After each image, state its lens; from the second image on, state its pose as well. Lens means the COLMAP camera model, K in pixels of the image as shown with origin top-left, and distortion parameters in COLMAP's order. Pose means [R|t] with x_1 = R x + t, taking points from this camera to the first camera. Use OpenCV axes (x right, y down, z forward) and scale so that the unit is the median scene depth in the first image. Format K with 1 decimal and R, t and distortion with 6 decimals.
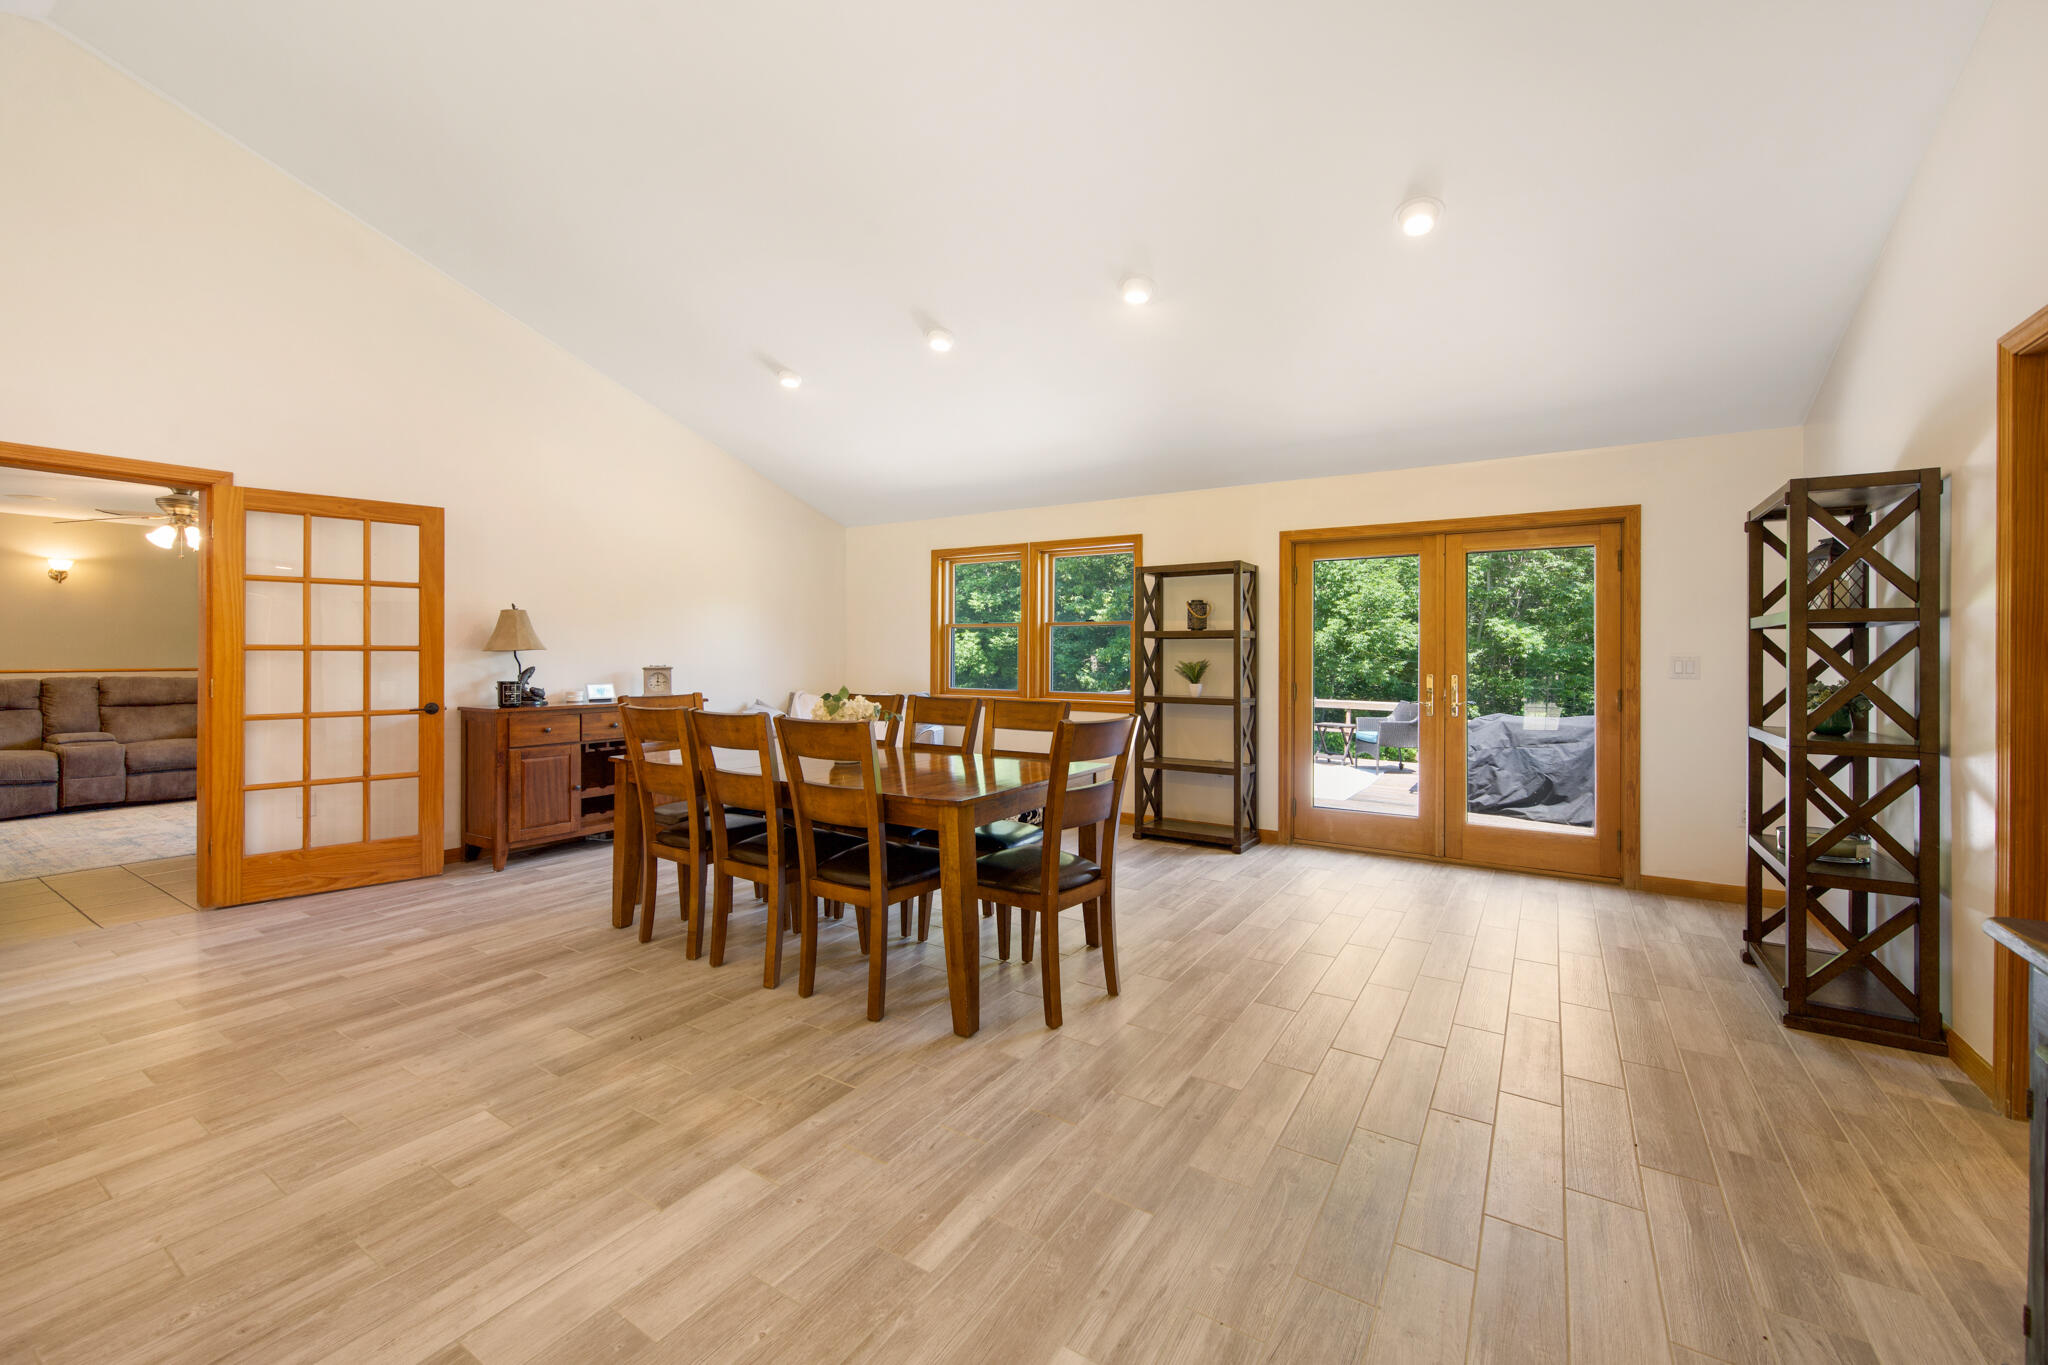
lens RADIAL K [[821.8, 0, 1028.1], [0, 821.8, 660.4], [0, 0, 1]] dist [-0.003165, 0.000323]
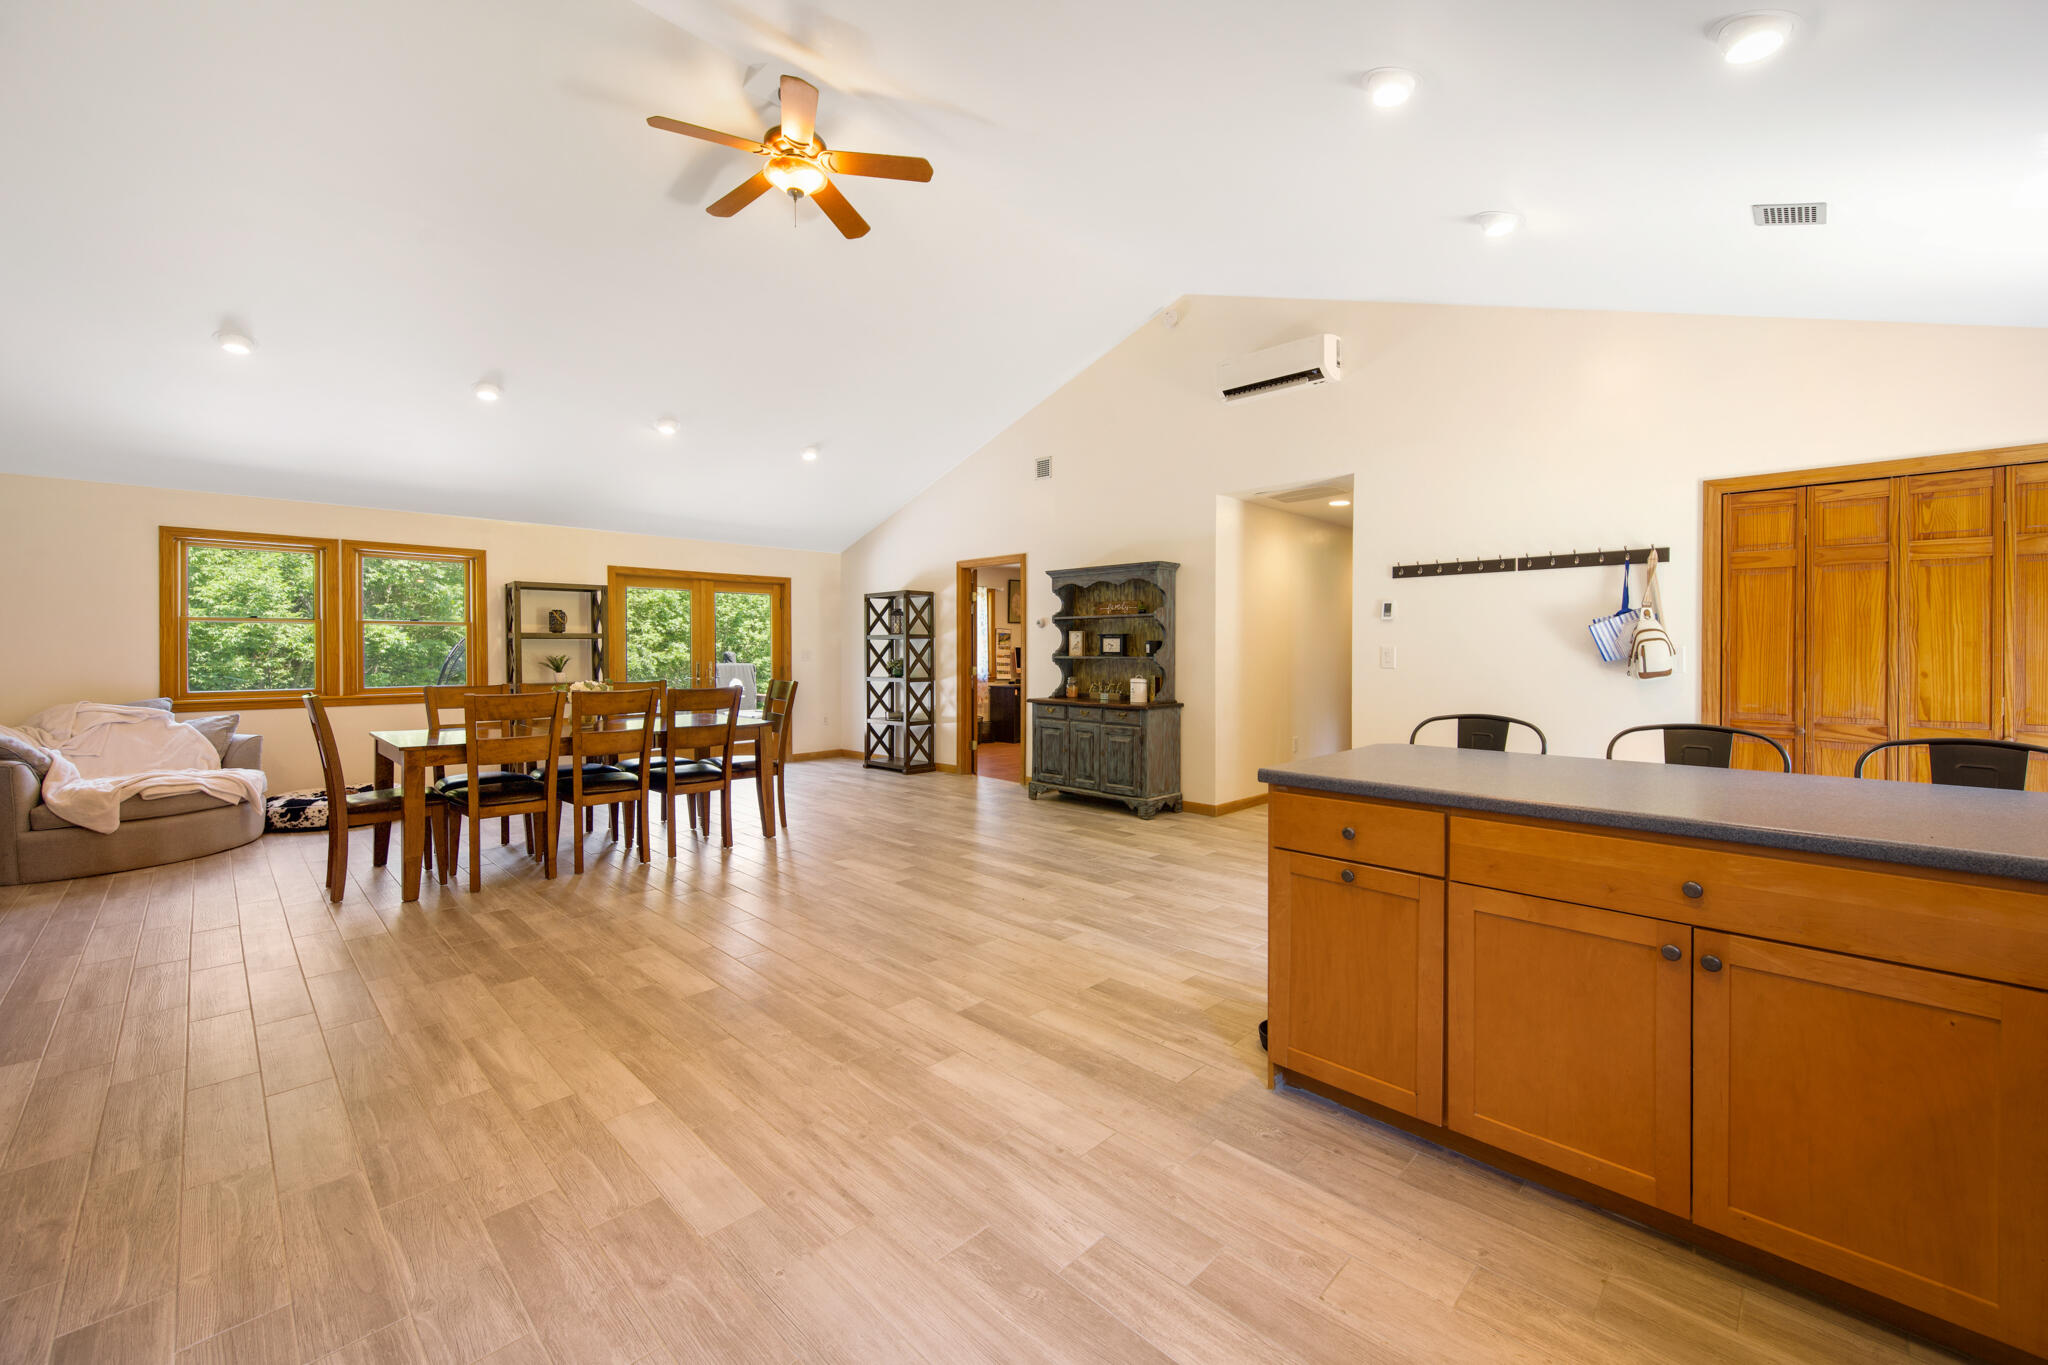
lens RADIAL K [[821.8, 0, 1036.0], [0, 821.8, 661.7], [0, 0, 1]] dist [-0.003165, 0.000323]
pose [[0.212581, -0.019795, 0.976943, -1.007340], [0.010735, 0.999782, 0.017922, -0.005786], [-0.977085, 0.006678, 0.212747, -0.043457]]
